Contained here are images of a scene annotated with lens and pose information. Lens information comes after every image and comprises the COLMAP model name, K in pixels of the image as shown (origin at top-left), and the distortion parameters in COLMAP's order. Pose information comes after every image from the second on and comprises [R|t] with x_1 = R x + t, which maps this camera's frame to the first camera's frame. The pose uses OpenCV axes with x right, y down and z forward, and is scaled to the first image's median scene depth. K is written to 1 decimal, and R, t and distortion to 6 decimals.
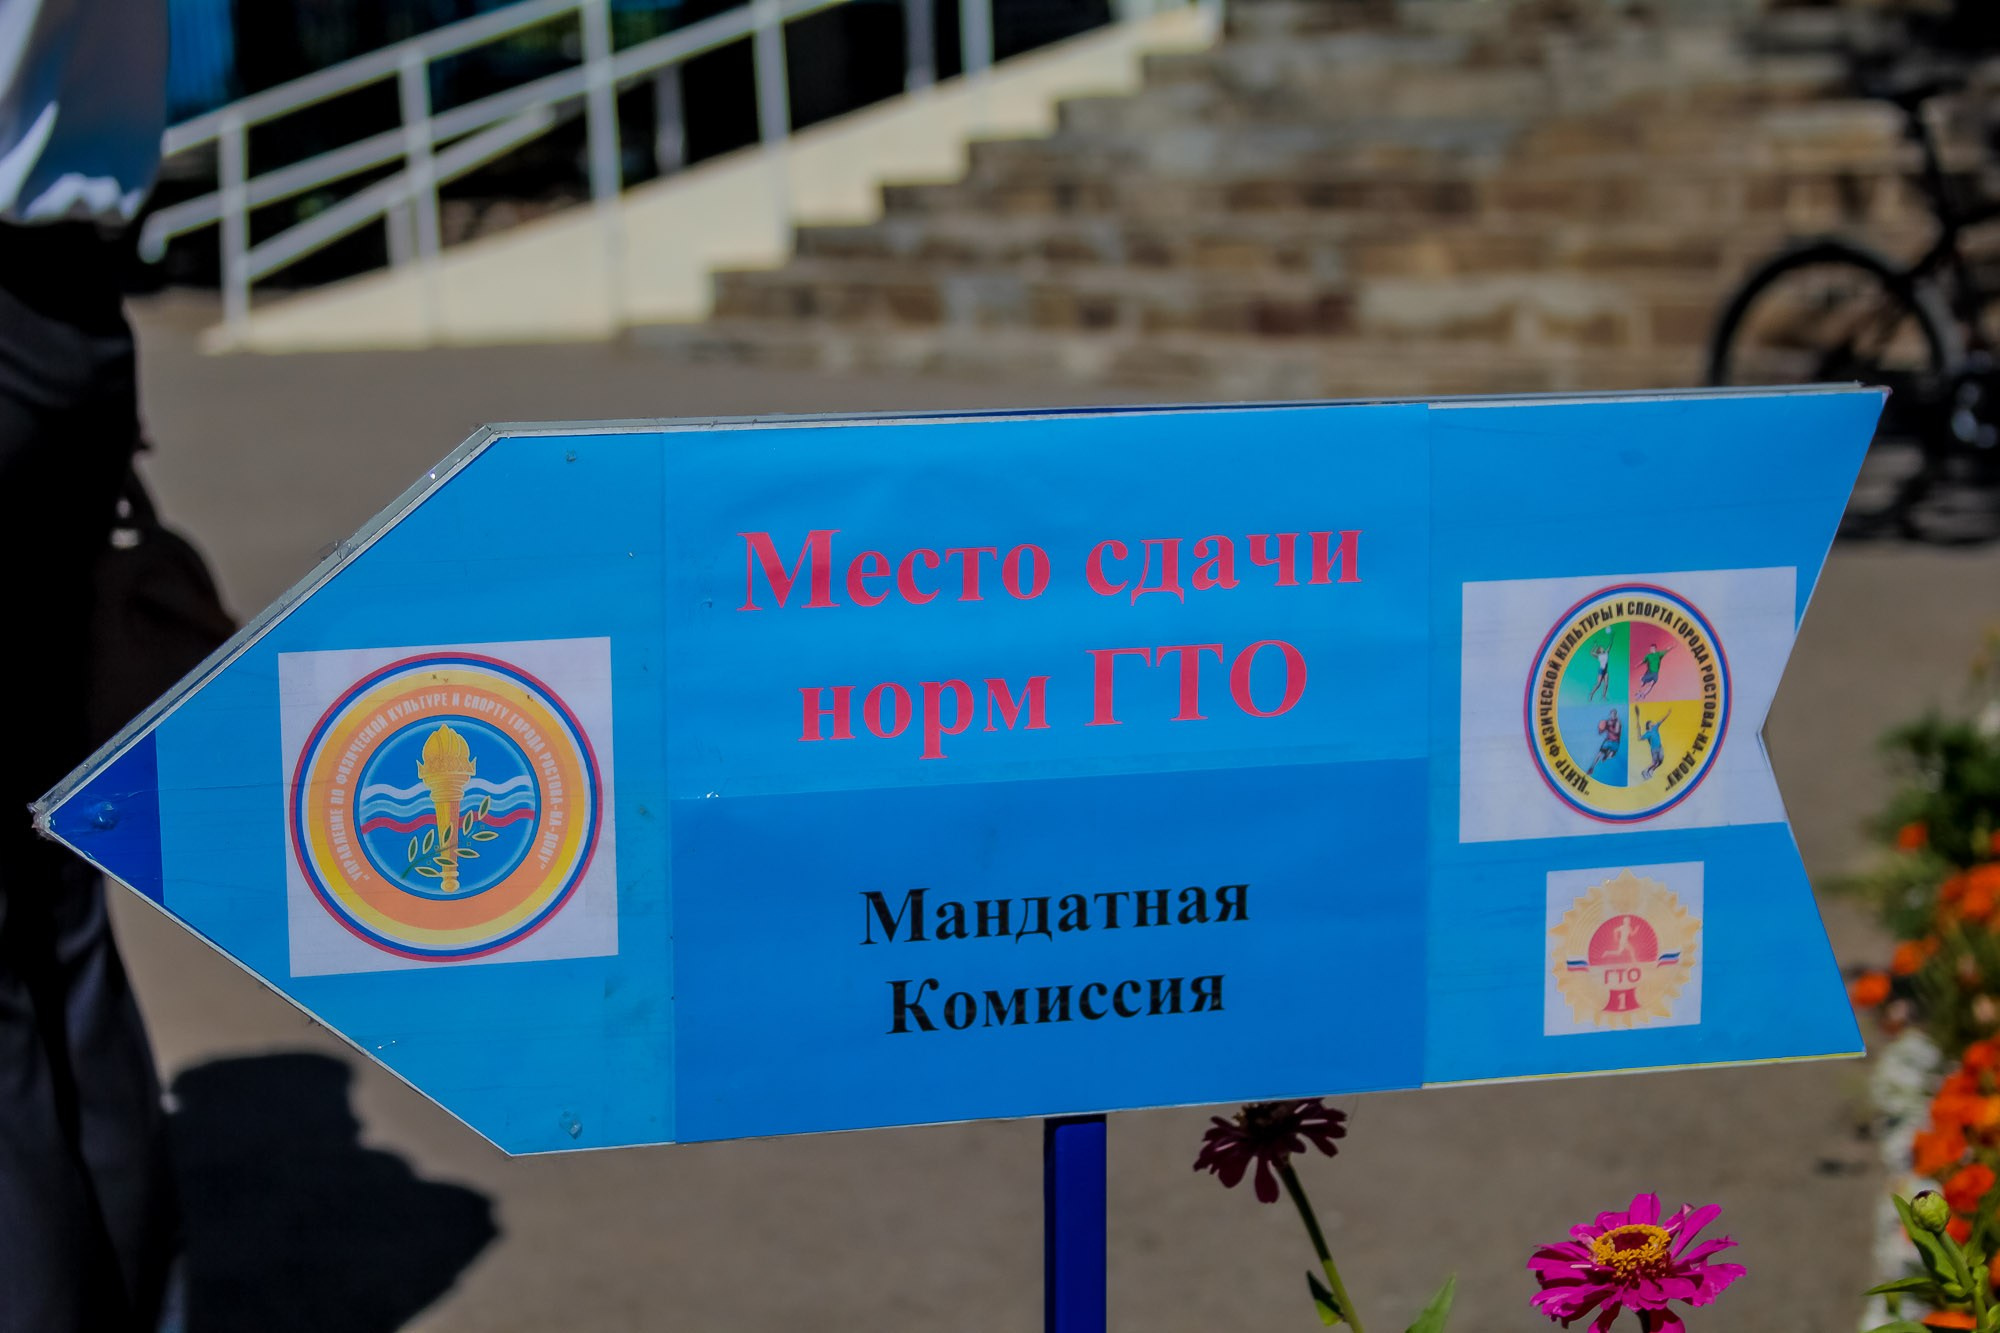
lens RADIAL K [[4621.3, 0, 1000.0], [0, 4621.3, 666.5], [0, 0, 1]] dist [0.047368, 0.193635]
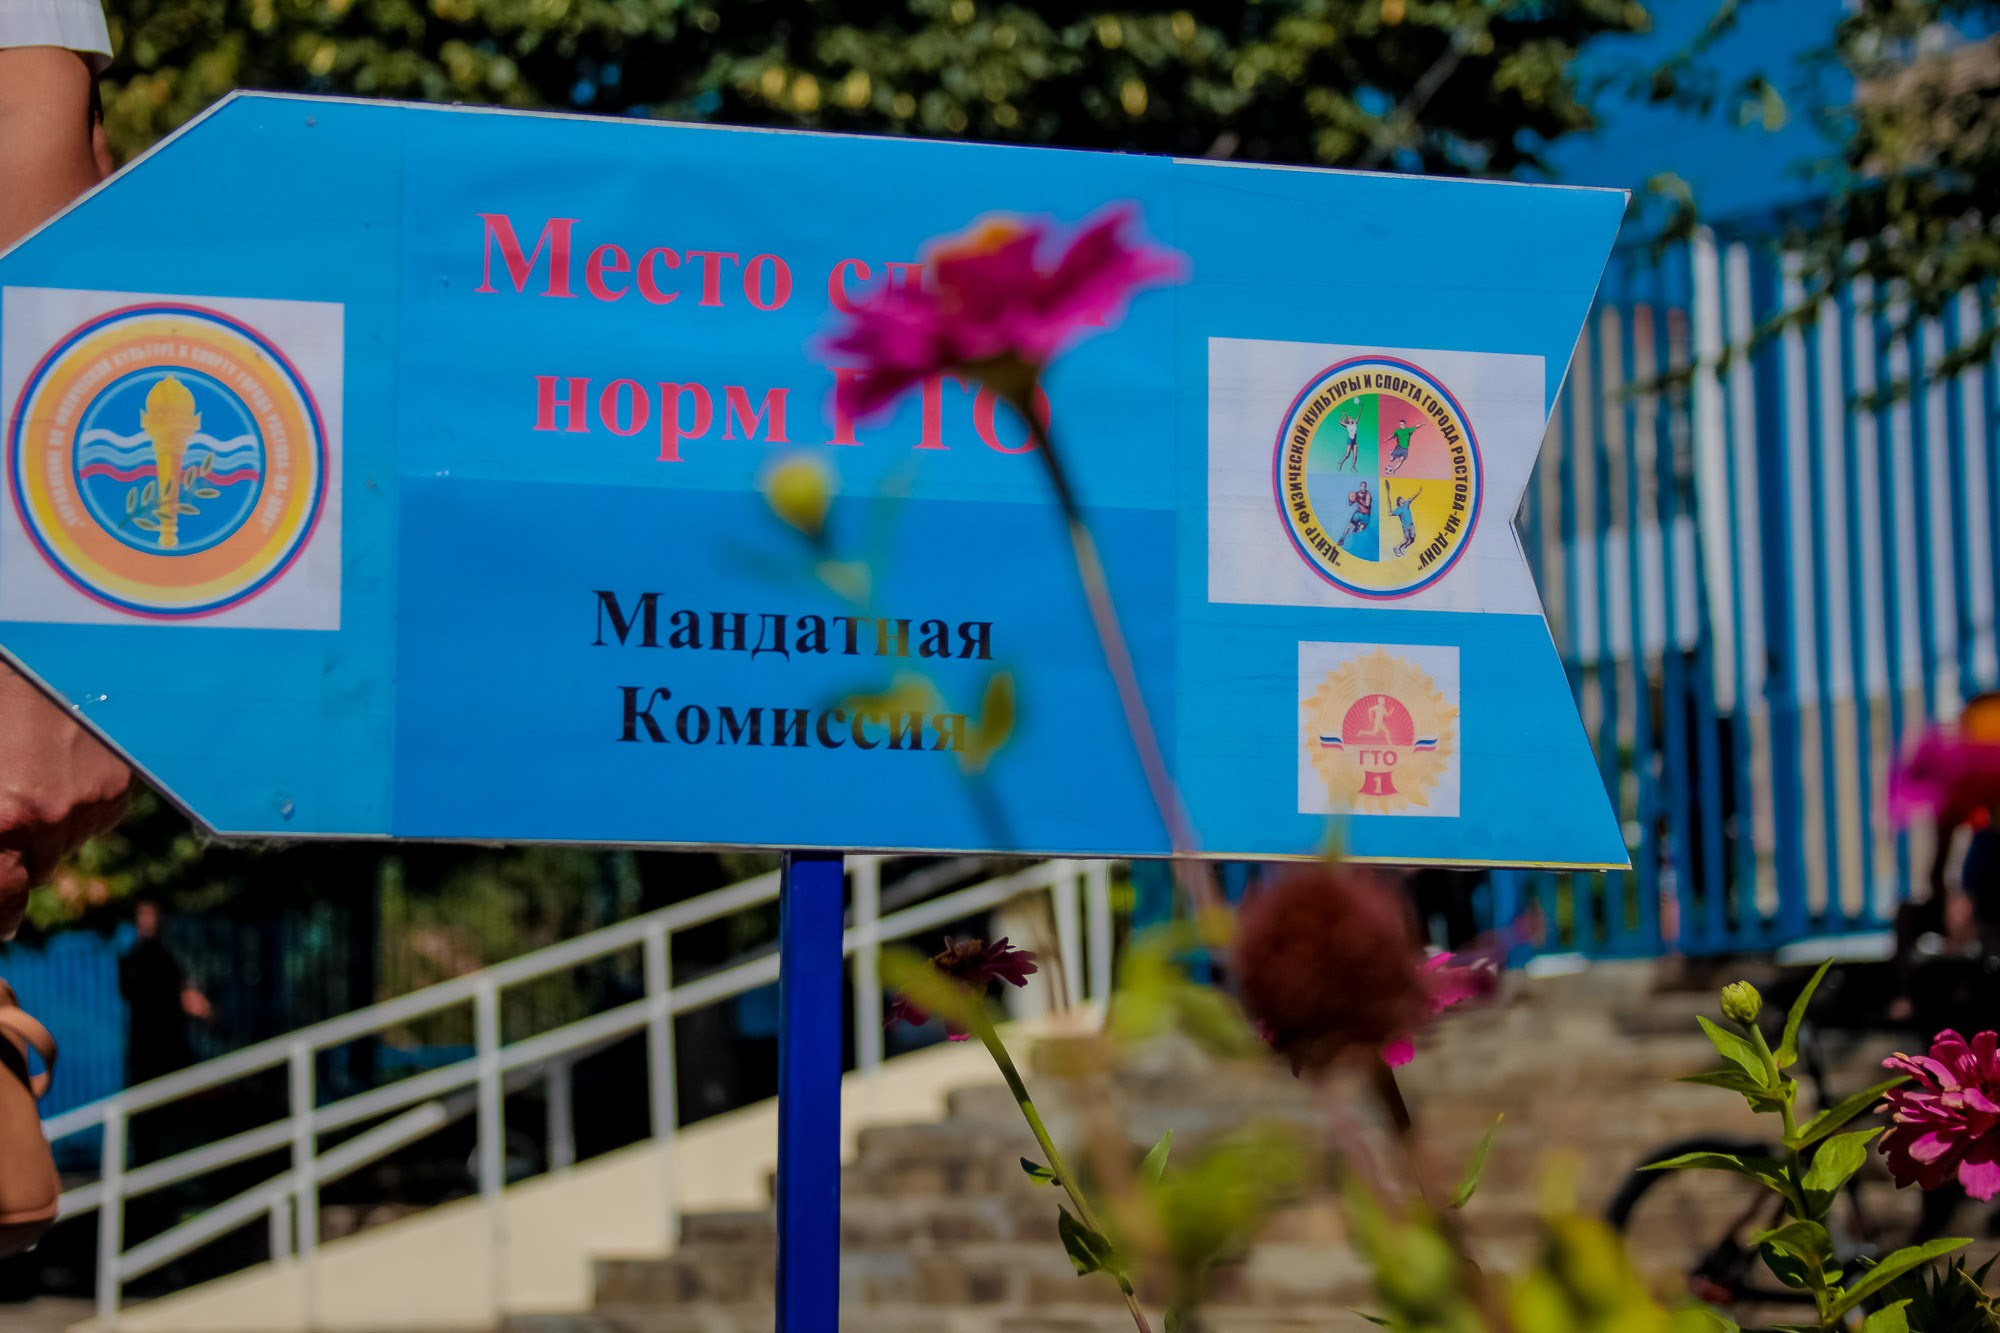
lens RADIAL K [[4657.9, 0, 1000.0], [0, 4657.9, 666.5], [0, 0, 1]] dist [0.069707, 0.024953]
pose [[0.999816, 0.011620, 0.015244, 0.040818], [-0.007156, 0.964073, -0.265541, 0.321475], [-0.017782, 0.265383, 0.963979, 0.048779]]
